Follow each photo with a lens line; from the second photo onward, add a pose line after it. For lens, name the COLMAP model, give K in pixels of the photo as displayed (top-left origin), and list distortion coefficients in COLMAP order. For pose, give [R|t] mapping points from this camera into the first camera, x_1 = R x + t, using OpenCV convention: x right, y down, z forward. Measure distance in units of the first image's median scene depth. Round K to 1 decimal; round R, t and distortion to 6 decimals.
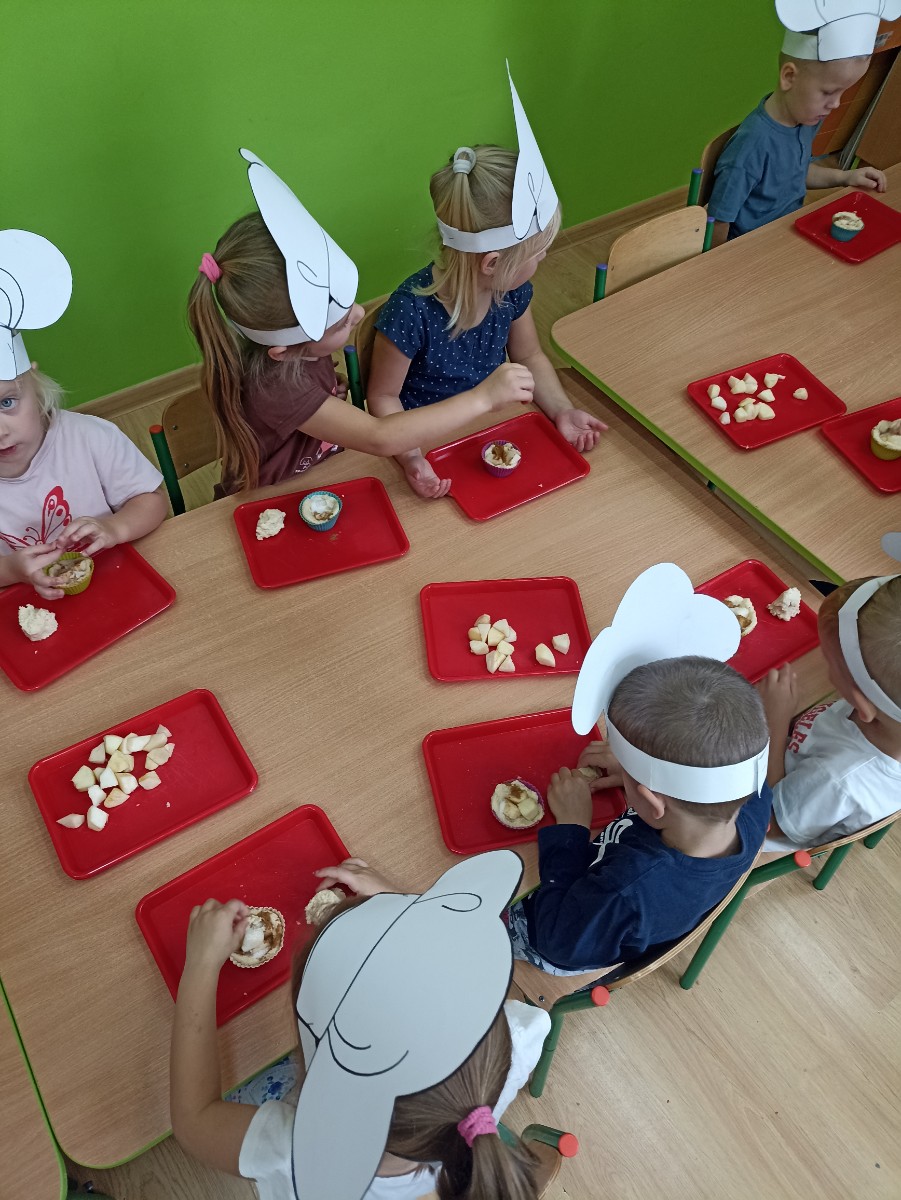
lens RADIAL K [[893.8, 0, 450.5], [0, 893.8, 600.0], [0, 0, 1]] dist [0.014179, -0.007912]
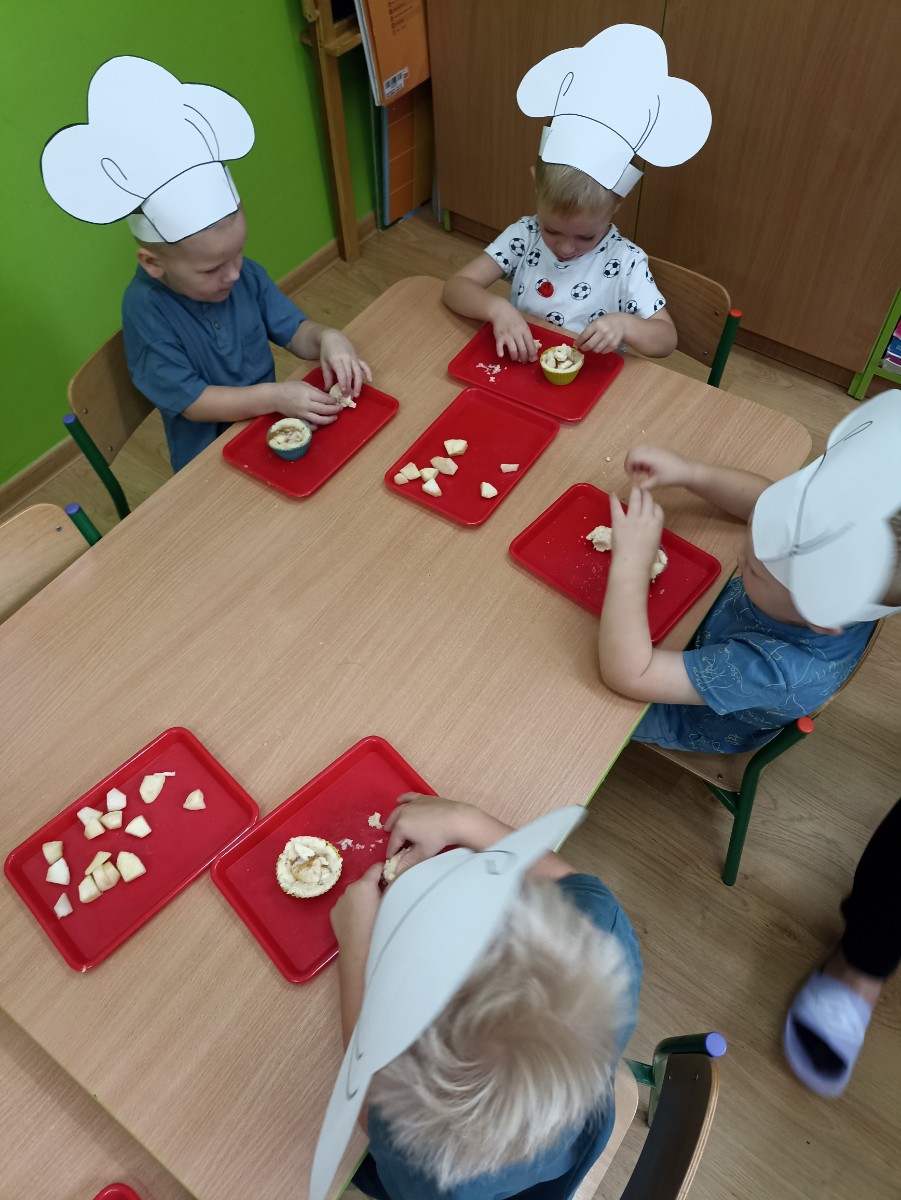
lens RADIAL K [[893.8, 0, 450.5], [0, 893.8, 600.0], [0, 0, 1]] dist [0.014179, -0.007912]
pose [[0.950743, -0.303968, 0.060753, 0.574845], [0.302647, 0.952628, 0.030090, -0.334027], [-0.067022, -0.010221, 0.997699, 0.341823]]
